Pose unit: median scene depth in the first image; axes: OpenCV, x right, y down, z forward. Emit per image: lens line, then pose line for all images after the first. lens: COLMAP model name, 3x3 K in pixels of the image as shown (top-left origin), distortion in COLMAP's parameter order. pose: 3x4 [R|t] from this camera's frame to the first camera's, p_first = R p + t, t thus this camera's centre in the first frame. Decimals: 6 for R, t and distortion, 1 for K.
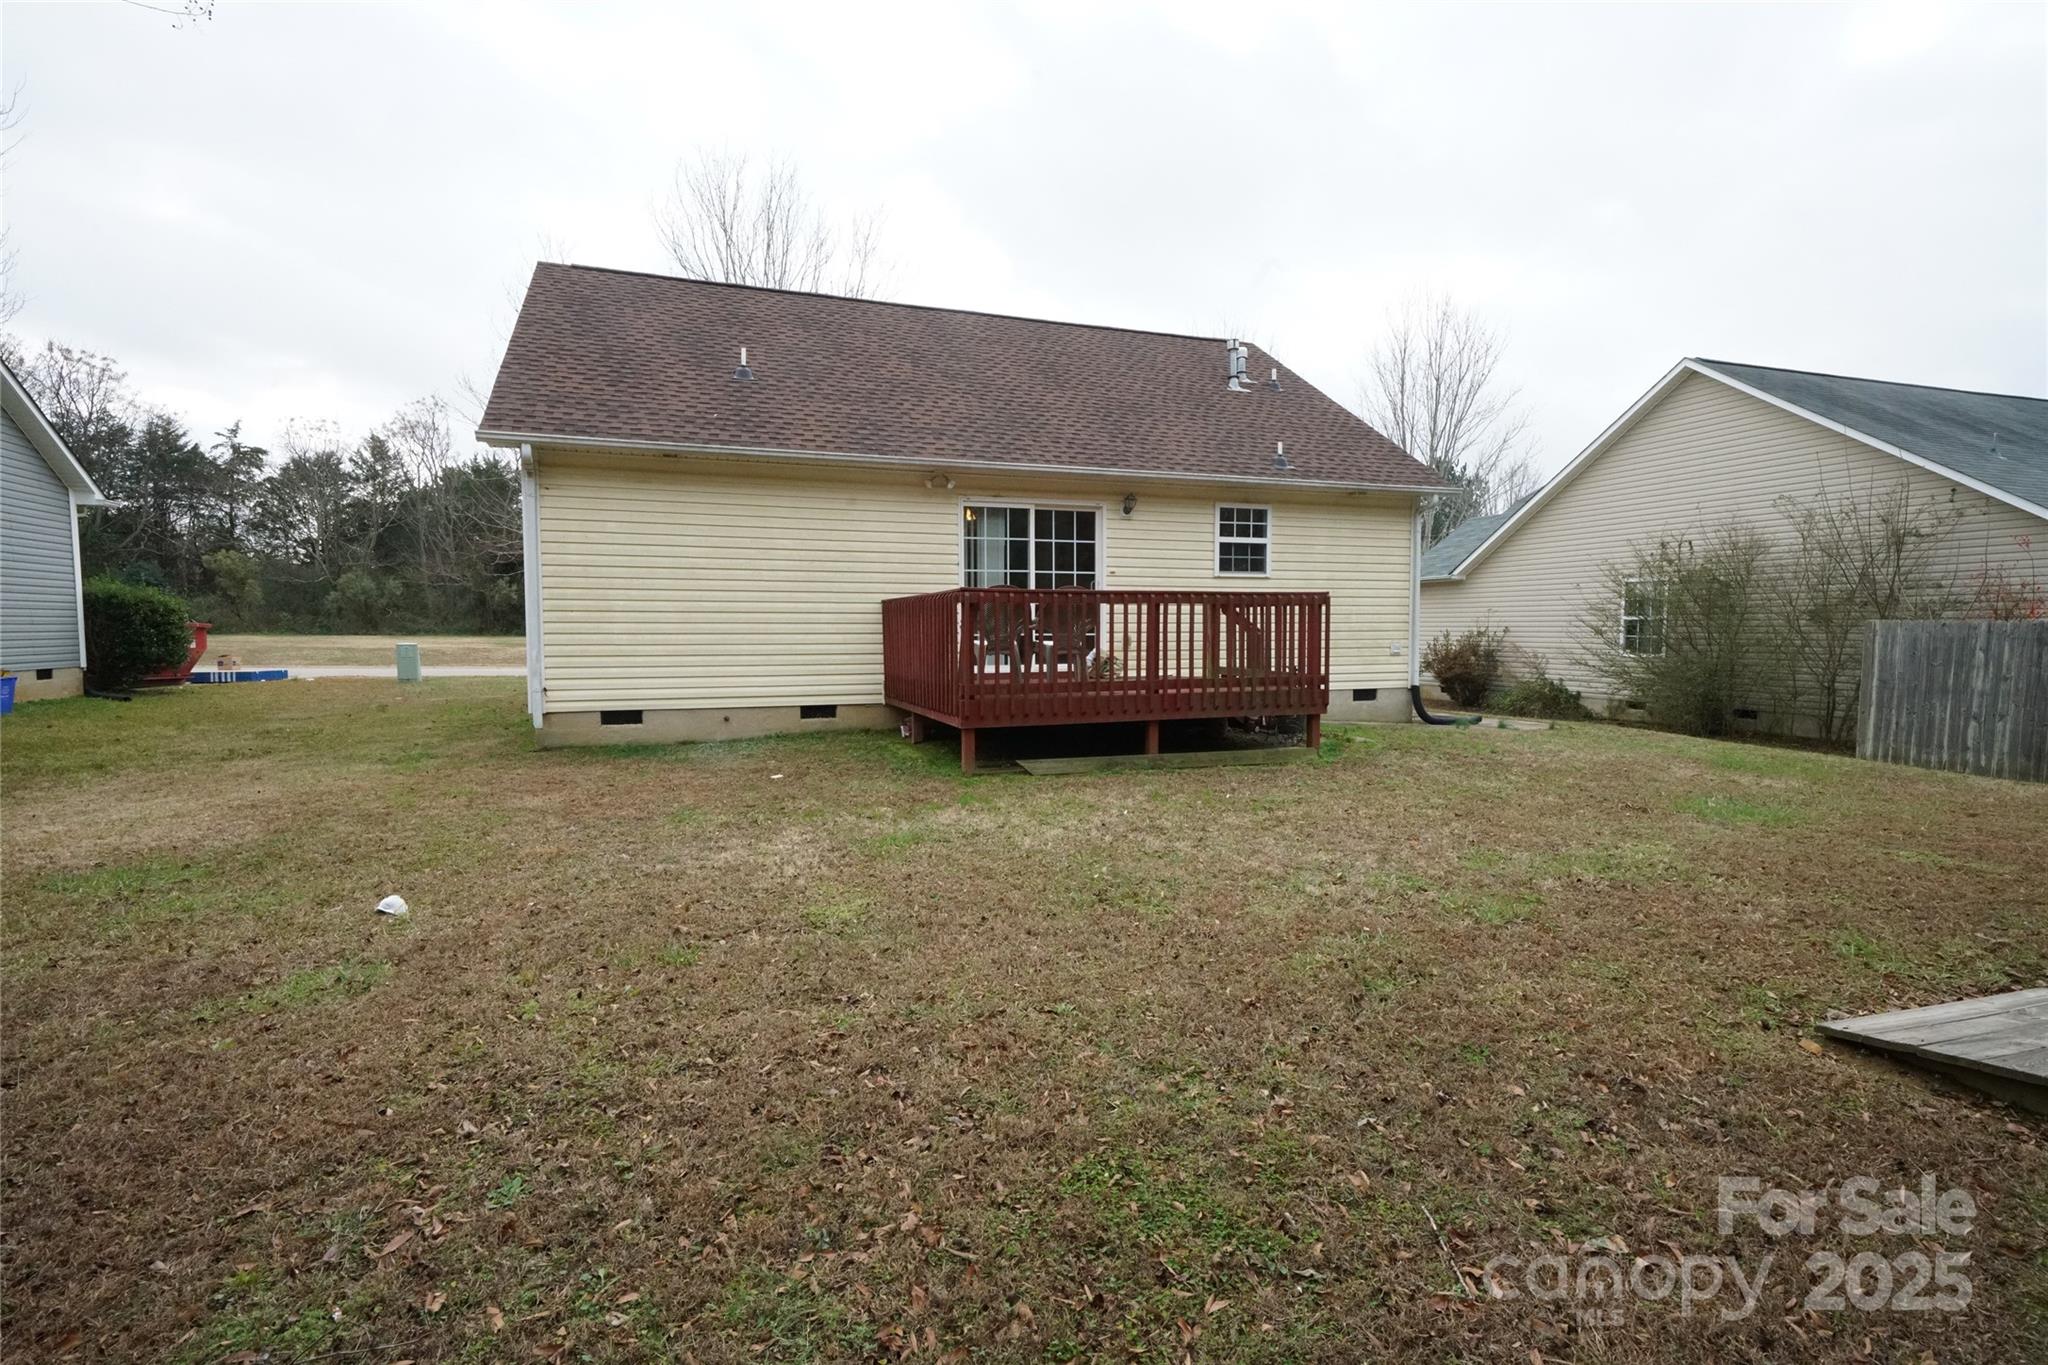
lens RADIAL K [[1032.3, 0, 1024.8], [0, 1032.3, 682.2], [0, 0, 1]] dist [0.017575, -0.000179]
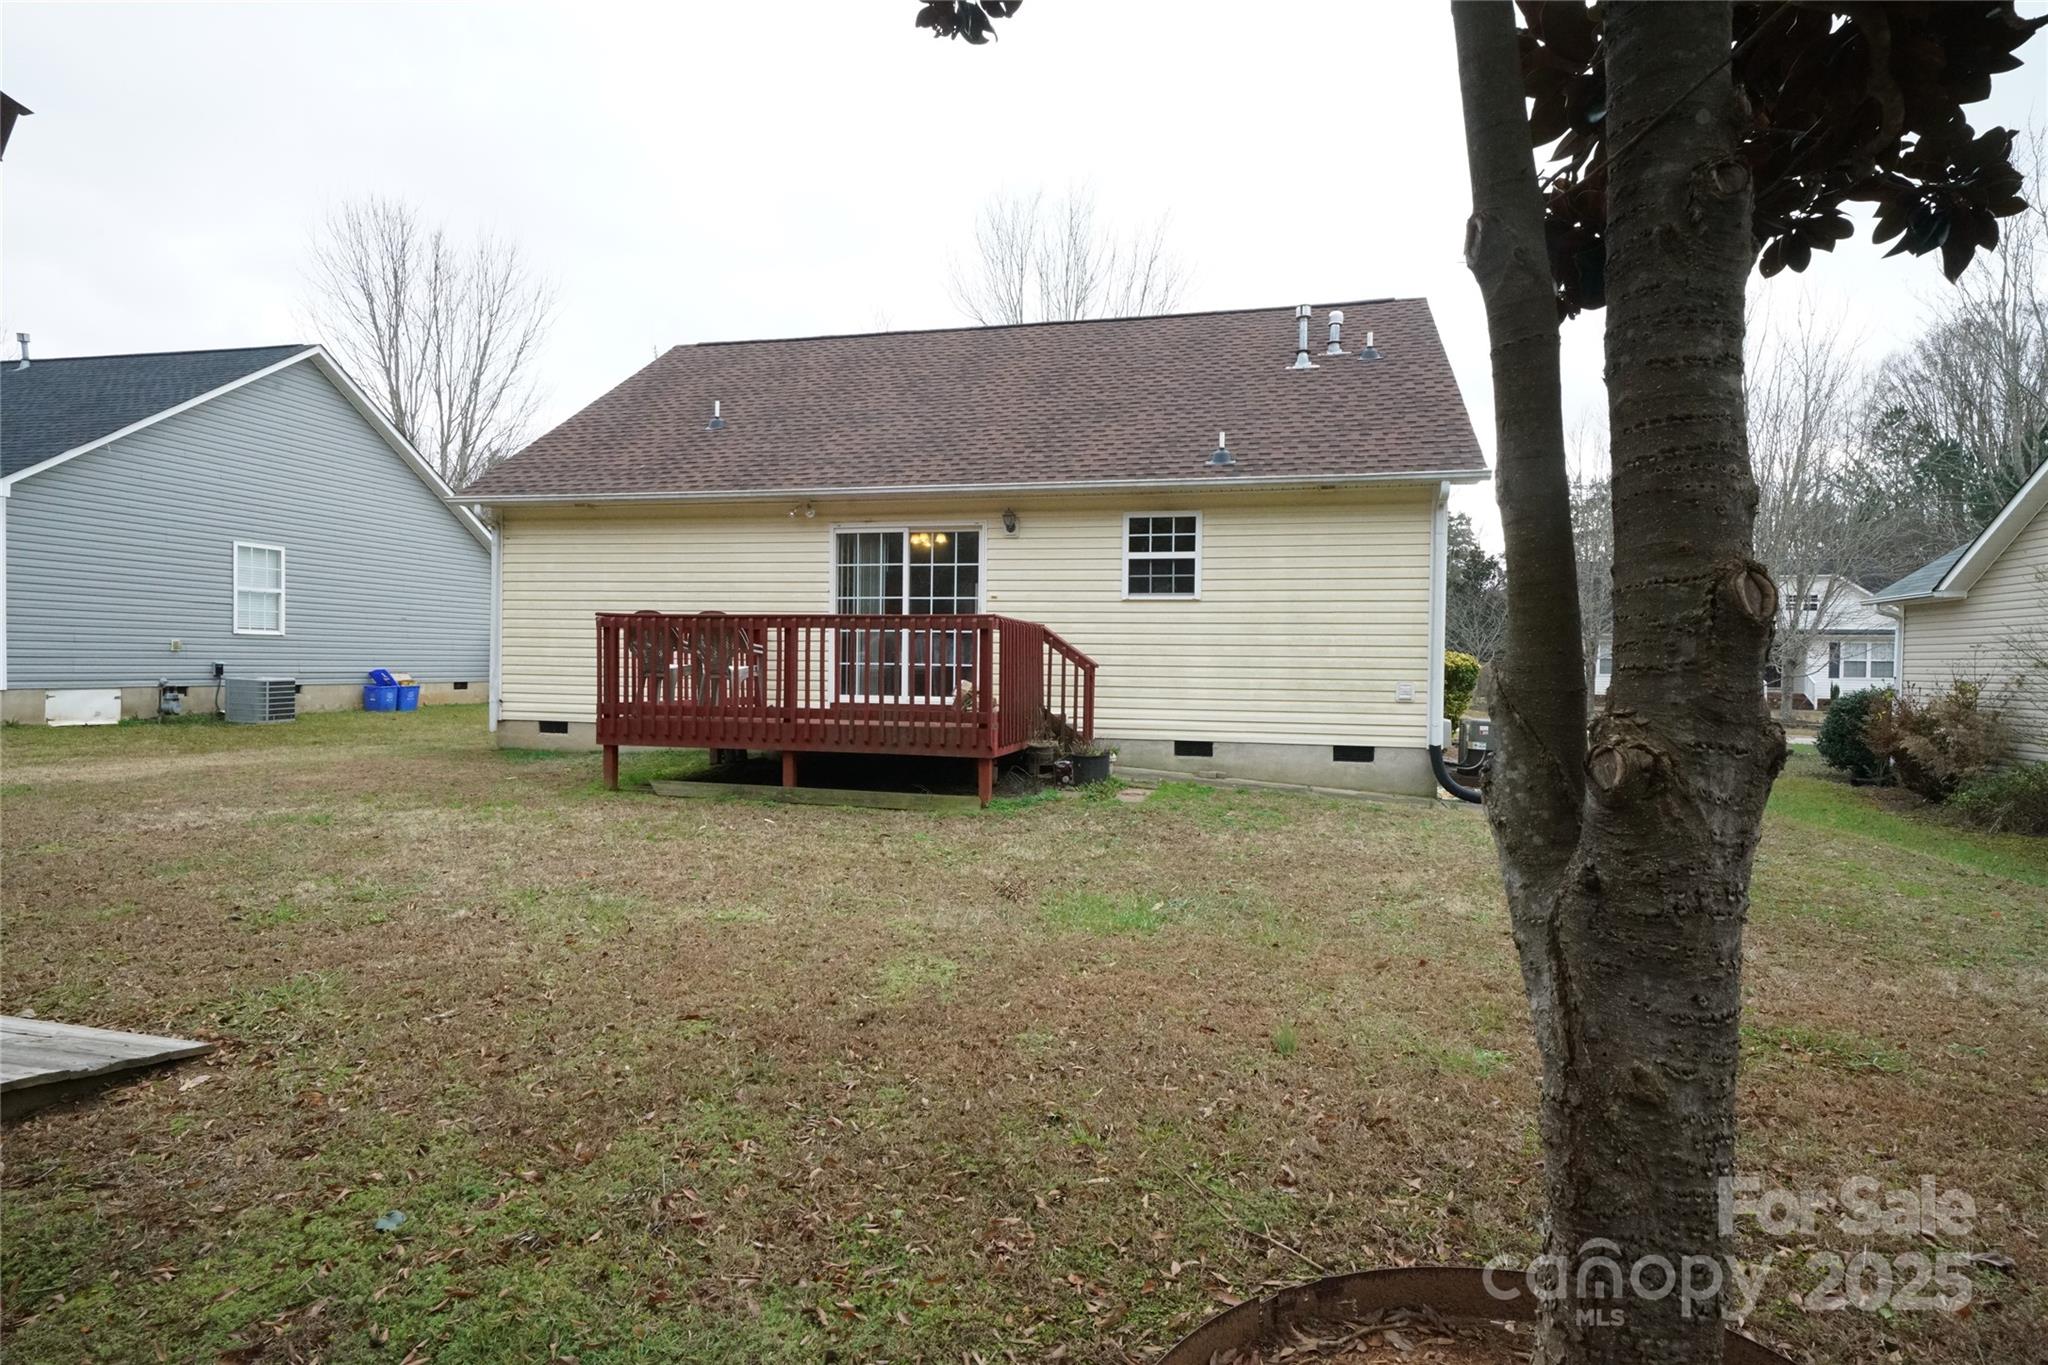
lens RADIAL K [[1080.6, 0, 1020.0], [0, 1080.6, 686.1], [0, 0, 1]] dist [0.024515, 0.000328]
pose [[0.818097, 0.027685, -0.574414, 0.651453], [-0.045883, 0.998799, -0.017209, -0.013348], [0.573247, 0.040434, 0.818384, 0.242318]]
